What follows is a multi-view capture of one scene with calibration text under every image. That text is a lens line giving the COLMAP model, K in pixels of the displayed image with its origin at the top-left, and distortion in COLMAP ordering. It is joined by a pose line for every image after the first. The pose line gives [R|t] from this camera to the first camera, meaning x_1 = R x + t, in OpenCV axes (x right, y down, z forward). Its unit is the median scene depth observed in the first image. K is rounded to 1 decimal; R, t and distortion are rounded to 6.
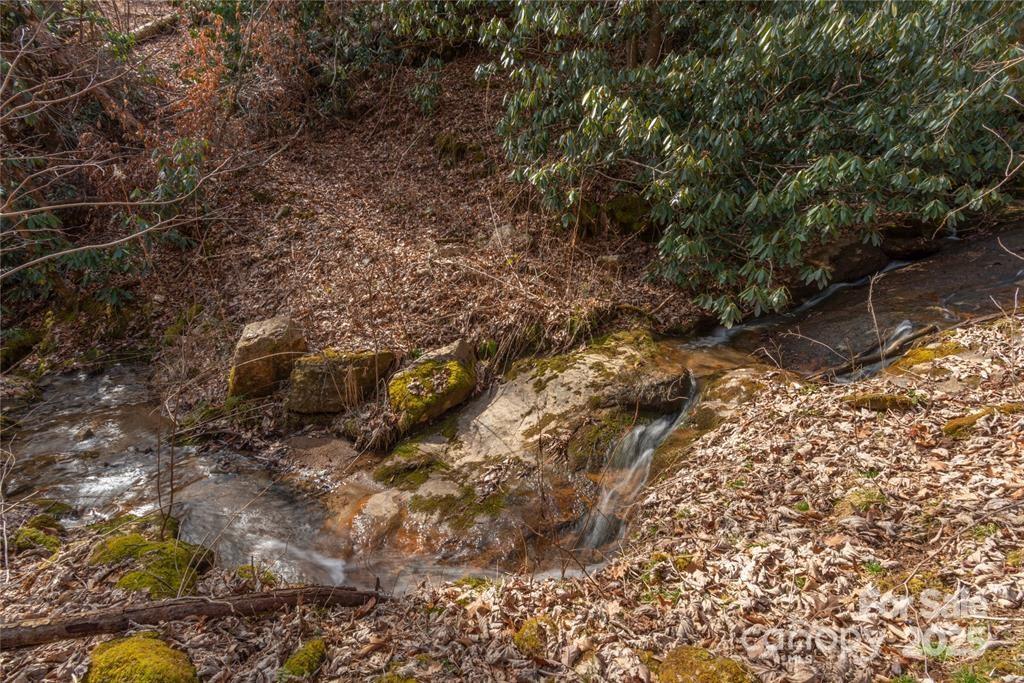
lens RADIAL K [[506.8, 0, 512.0], [0, 506.8, 341.5], [0, 0, 1]] dist [0.009207, 0.000491]
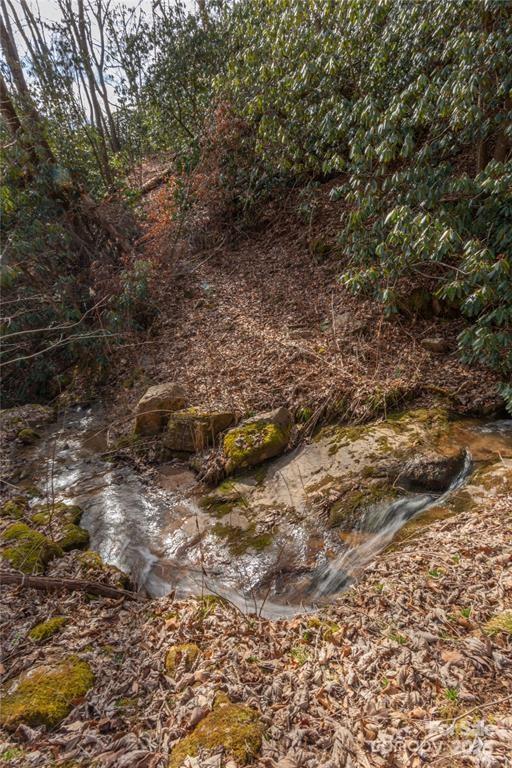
lens RADIAL K [[390.3, 0, 256.0], [0, 390.3, 384.0], [0, 0, 1]] dist [0.001332, -0.000368]
pose [[0.924202, 0.057795, -0.377506, 0.228621], [-0.055259, 0.998318, 0.017555, -0.082725], [0.377886, 0.004637, 0.925841, 0.021688]]
